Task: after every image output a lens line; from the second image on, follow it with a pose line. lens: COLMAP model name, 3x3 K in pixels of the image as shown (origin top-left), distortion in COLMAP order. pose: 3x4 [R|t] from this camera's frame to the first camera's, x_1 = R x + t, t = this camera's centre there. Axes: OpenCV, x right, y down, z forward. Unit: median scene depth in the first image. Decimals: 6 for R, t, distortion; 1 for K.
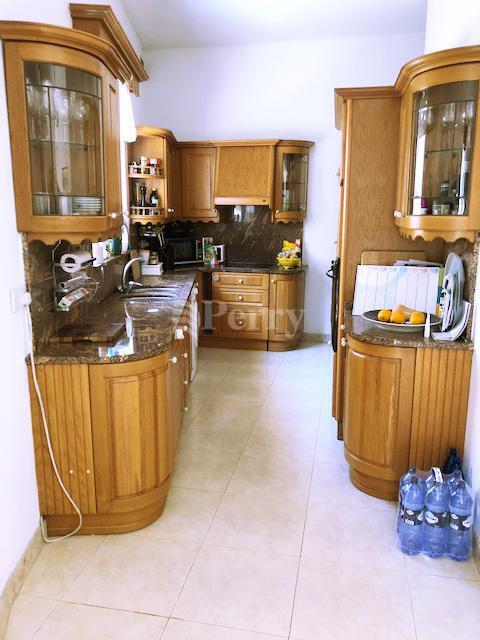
lens RADIAL K [[527.8, 0, 244.9], [0, 527.8, 314.1], [0, 0, 1]] dist [0.028400, -0.035841]
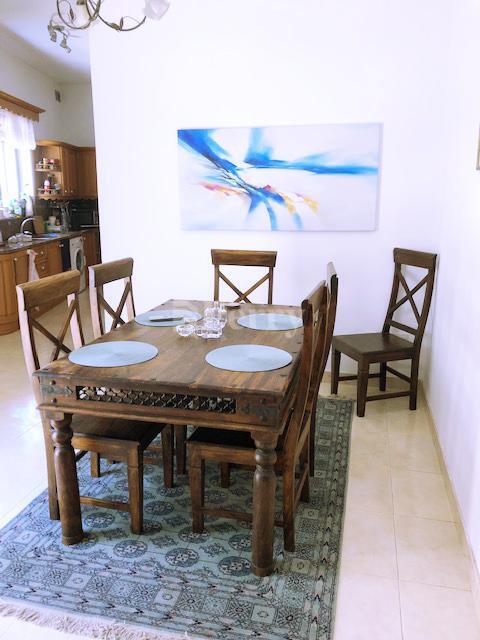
lens RADIAL K [[527.8, 0, 242.3], [0, 527.8, 326.8], [0, 0, 1]] dist [0.028400, -0.035841]
pose [[0.998921, 0.021959, -0.040914, 0.728926], [-0.019988, 0.998649, 0.047972, 0.197058], [0.041912, -0.047102, 0.998010, -0.940303]]
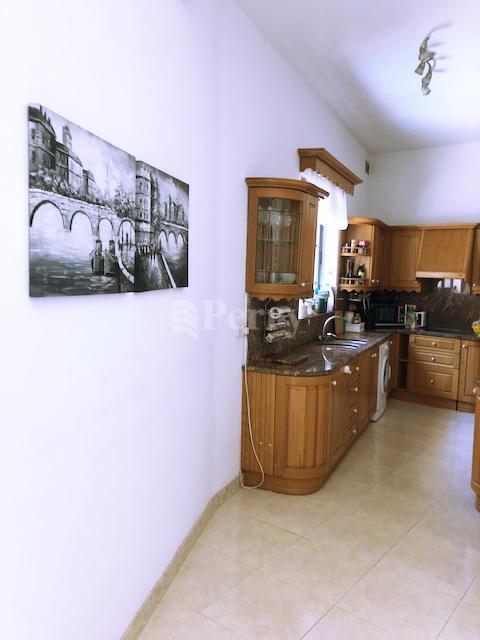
lens RADIAL K [[527.8, 0, 237.2], [0, 527.8, 322.2], [0, 0, 1]] dist [0.028400, -0.035841]
pose [[0.887308, 0.067447, -0.456219, 0.229904], [-0.117138, 0.989766, -0.081497, 0.058271], [0.446053, 0.125754, 0.886128, -0.356287]]
